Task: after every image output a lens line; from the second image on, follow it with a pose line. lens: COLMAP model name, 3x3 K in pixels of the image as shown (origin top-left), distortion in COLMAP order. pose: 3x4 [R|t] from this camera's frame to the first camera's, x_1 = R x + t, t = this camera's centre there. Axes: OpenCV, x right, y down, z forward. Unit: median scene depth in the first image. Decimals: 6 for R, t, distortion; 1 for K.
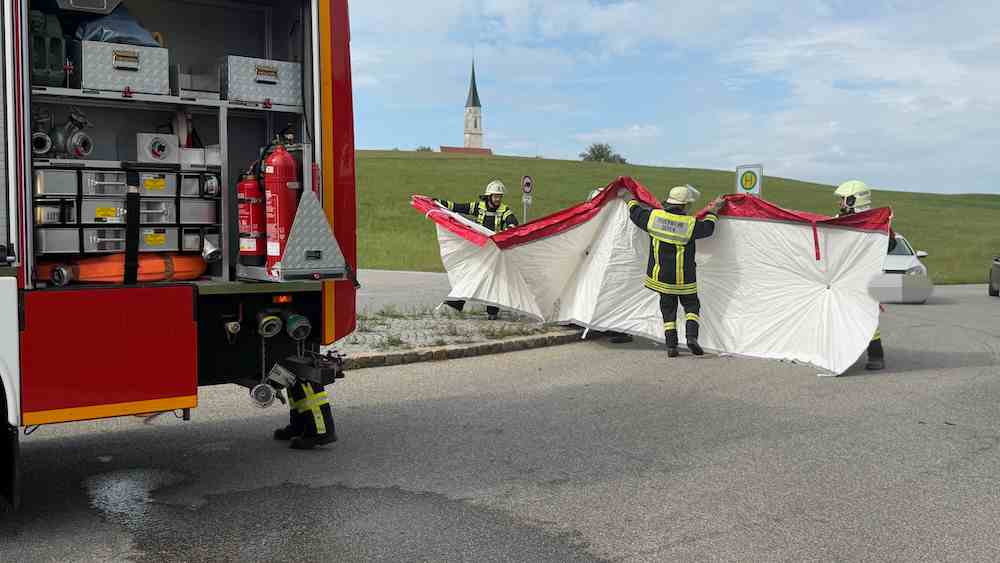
lens RADIAL K [[1058.3, 0, 500.0], [0, 1058.3, 281.5], [0, 0, 1]] dist [-0.000153, -0.000002]
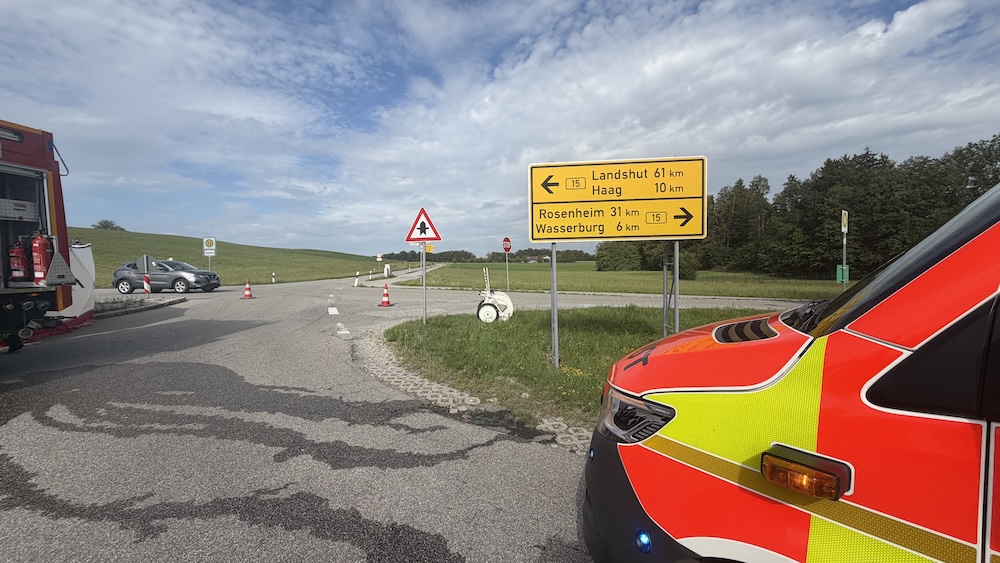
lens RADIAL K [[403.5, 0, 497.0], [0, 403.5, 283.2], [0, 0, 1]] dist [-0.000782, -0.000382]
pose [[0.657508, -0.051634, 0.751676, -0.209918], [0.050778, 0.998418, 0.024167, 0.023048], [-0.751735, 0.022278, 0.659089, -0.504798]]
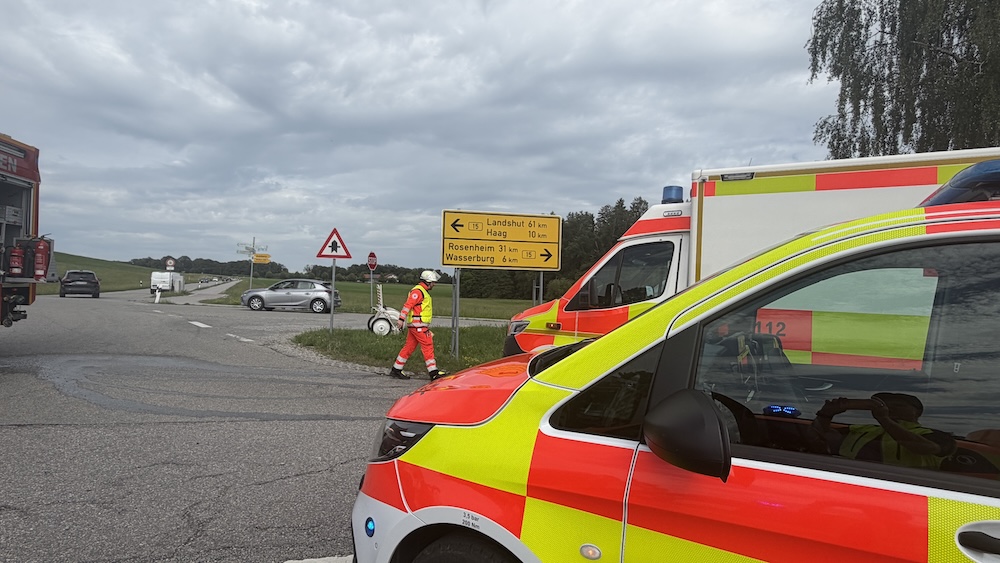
lens RADIAL K [[563.5, 0, 500.0], [0, 563.5, 281.5], [0, 0, 1]] dist [-0.001259, -0.000590]
pose [[0.386175, 0.015771, 0.922291, -1.168657], [0.011893, 0.999686, -0.022074, 0.046480], [-0.922349, 0.019493, 0.385866, -0.856367]]
